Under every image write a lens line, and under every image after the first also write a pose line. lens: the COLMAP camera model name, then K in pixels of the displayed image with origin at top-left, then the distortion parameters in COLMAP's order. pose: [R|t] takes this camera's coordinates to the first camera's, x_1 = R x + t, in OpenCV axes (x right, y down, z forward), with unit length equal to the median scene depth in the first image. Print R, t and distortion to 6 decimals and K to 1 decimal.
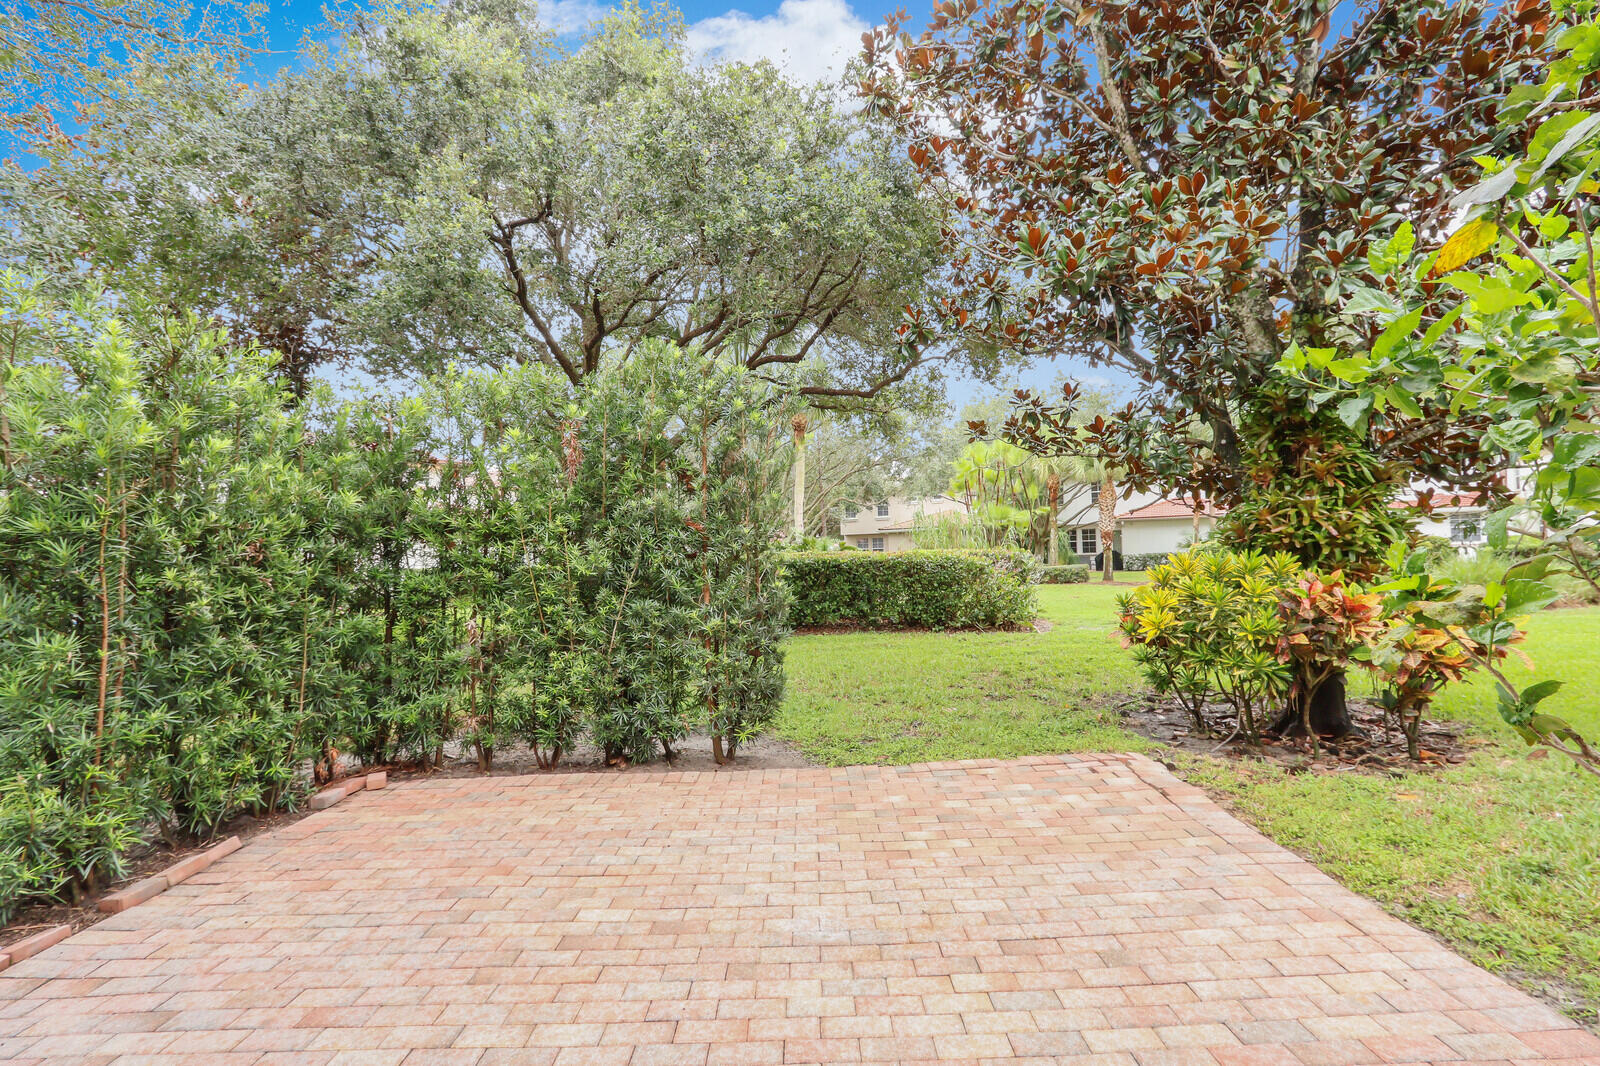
lens RADIAL K [[738.5, 0, 818.5], [0, 738.5, 545.1], [0, 0, 1]] dist [-0.017462, 0.000870]
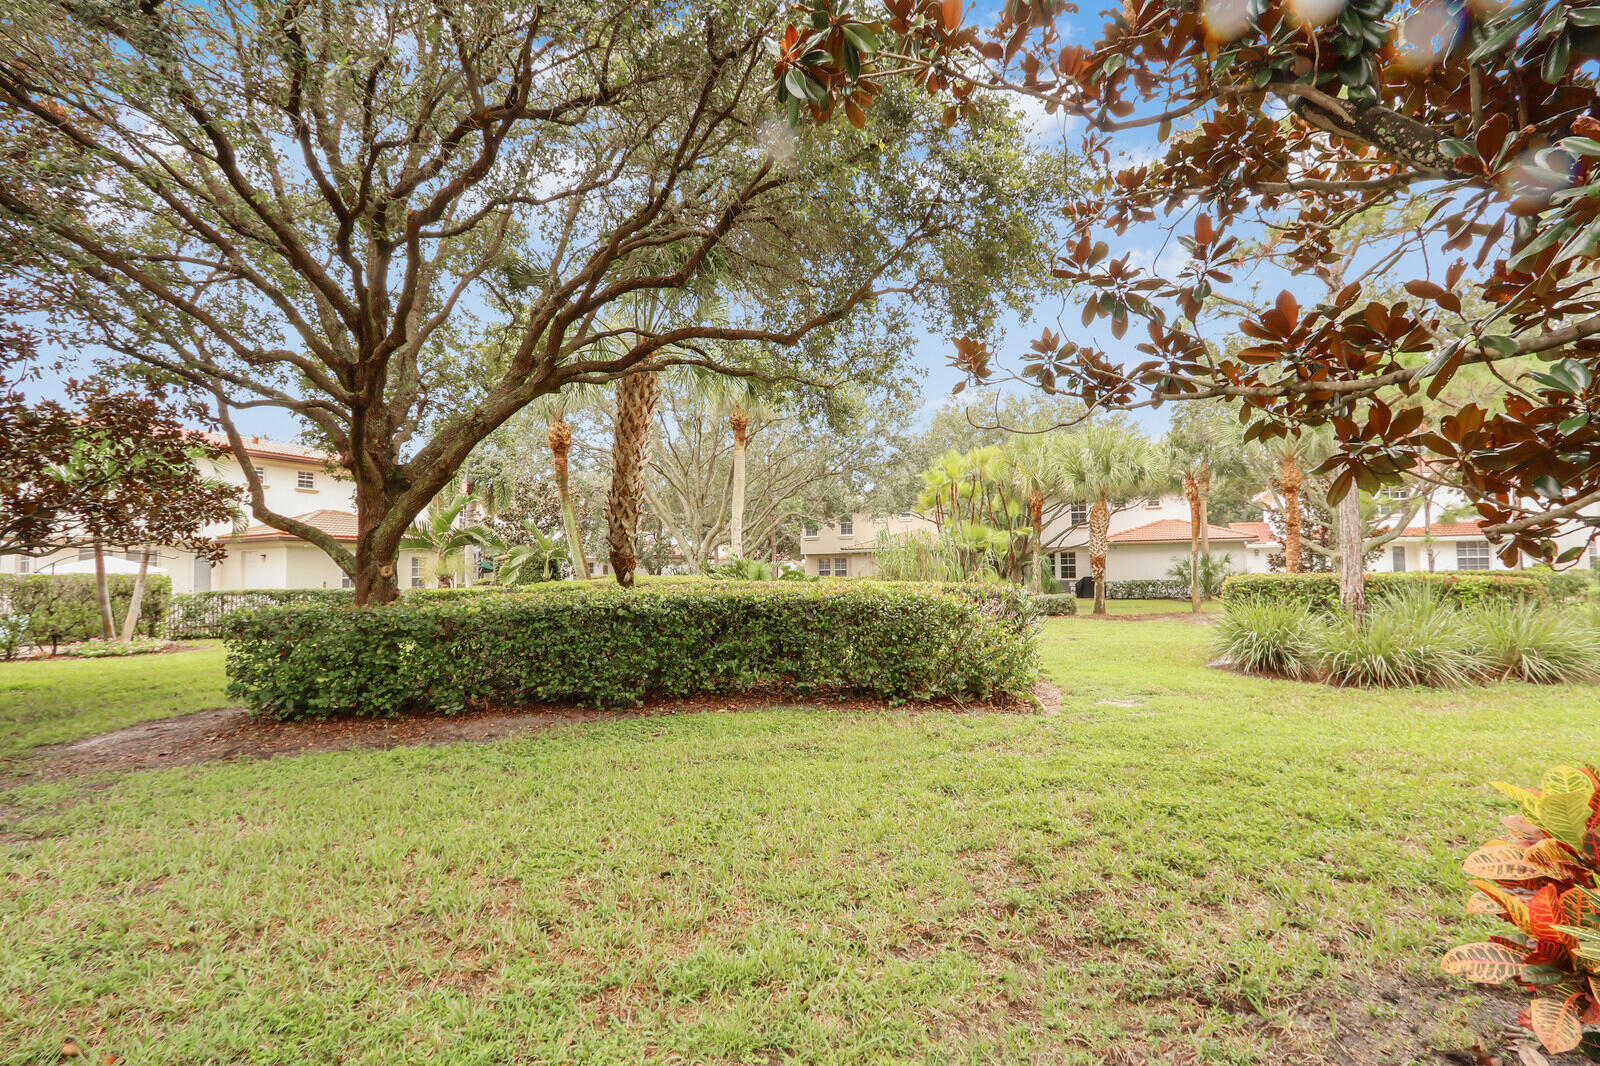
lens RADIAL K [[738.5, 0, 818.5], [0, 738.5, 545.1], [0, 0, 1]] dist [-0.017462, 0.000870]
pose [[0.999024, 0.016990, 0.040781, 0.161132], [-0.016015, 0.999581, -0.024102, -0.035802], [-0.041173, 0.023425, 0.998877, 0.872577]]
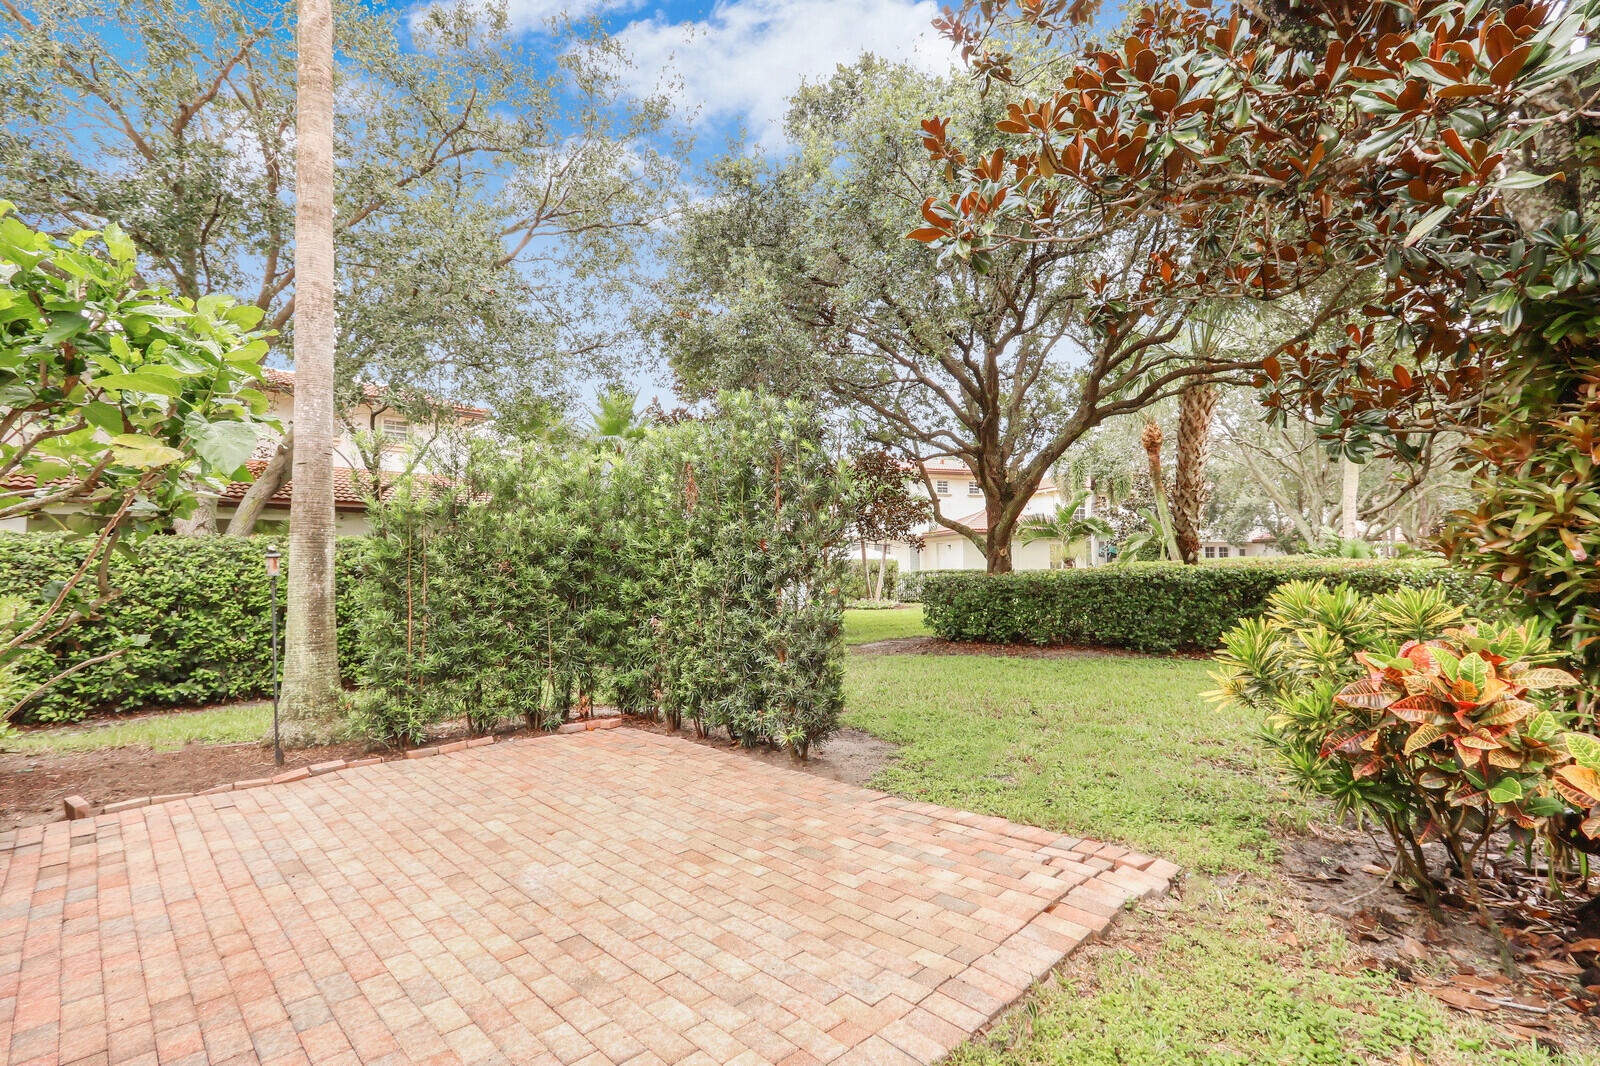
lens RADIAL K [[738.5, 0, 818.5], [0, 738.5, 545.1], [0, 0, 1]] dist [-0.017462, 0.000870]
pose [[0.701999, -0.004478, -0.712164, 0.677327], [0.004973, 0.999987, -0.001386, -0.025959], [0.712160, -0.002569, 0.702012, 0.249045]]
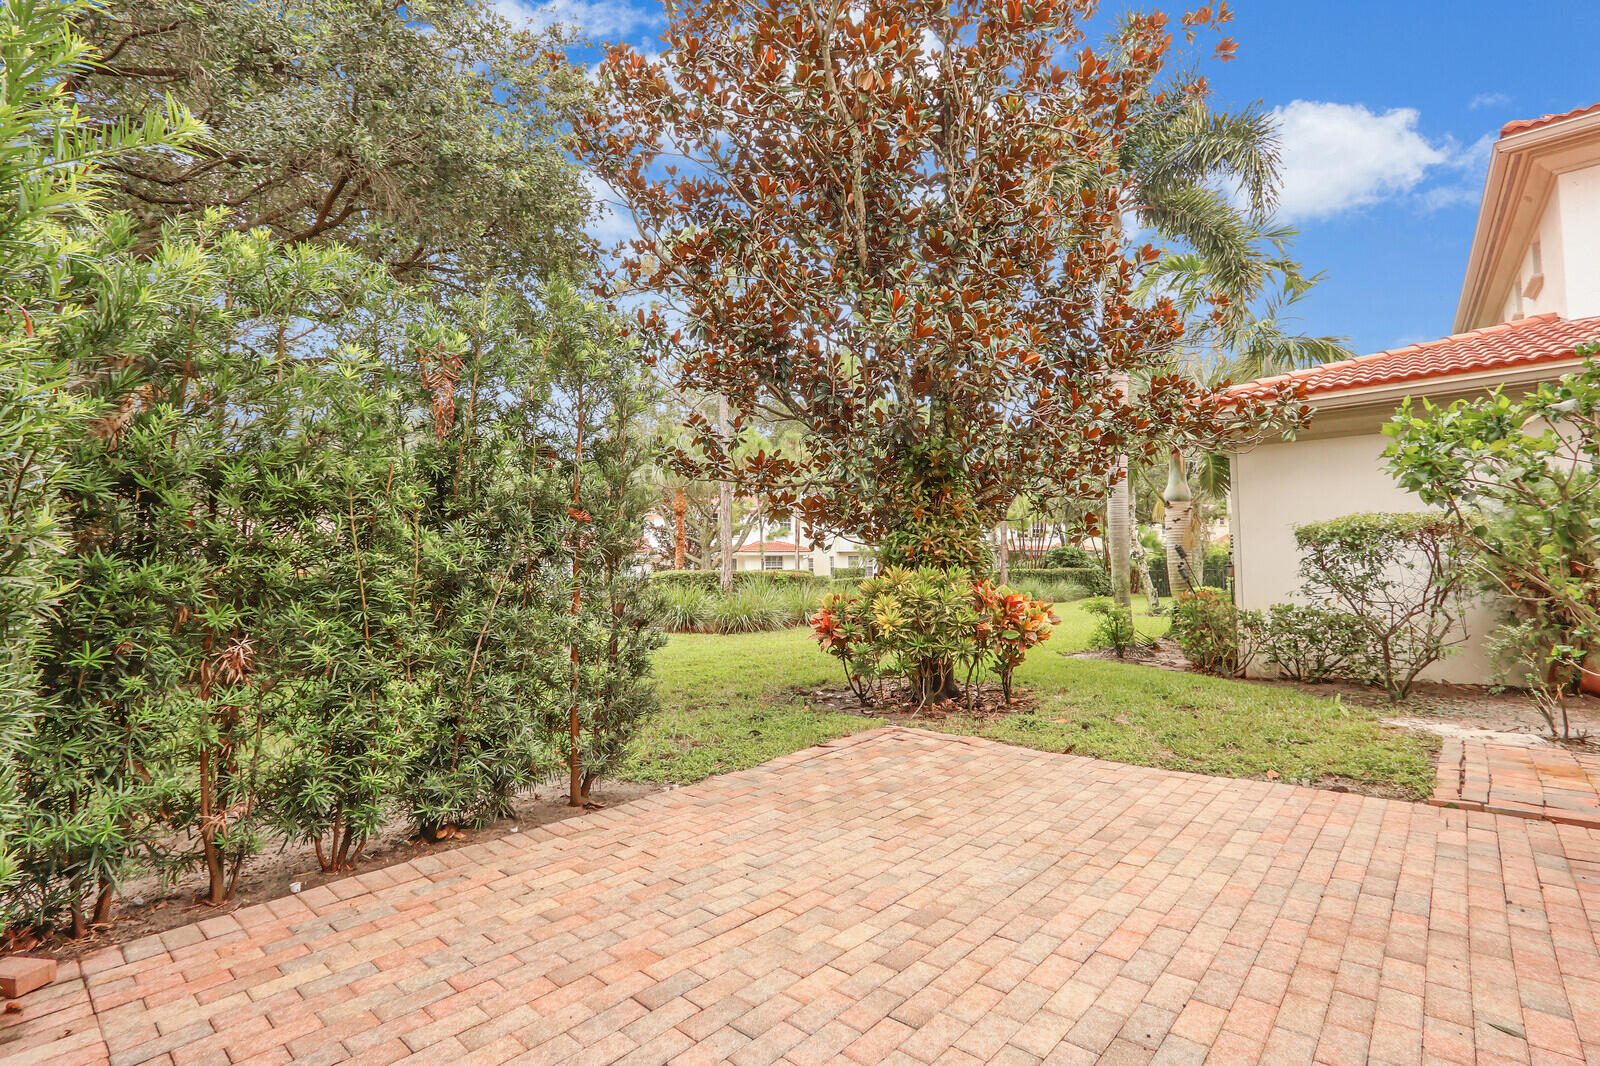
lens RADIAL K [[738.5, 0, 818.5], [0, 738.5, 545.1], [0, 0, 1]] dist [-0.017462, 0.000870]
pose [[0.666157, 0.049737, 0.744152, -0.574772], [-0.015009, 0.998466, -0.053298, 0.045147], [-0.745661, 0.024336, 0.665881, 0.243919]]
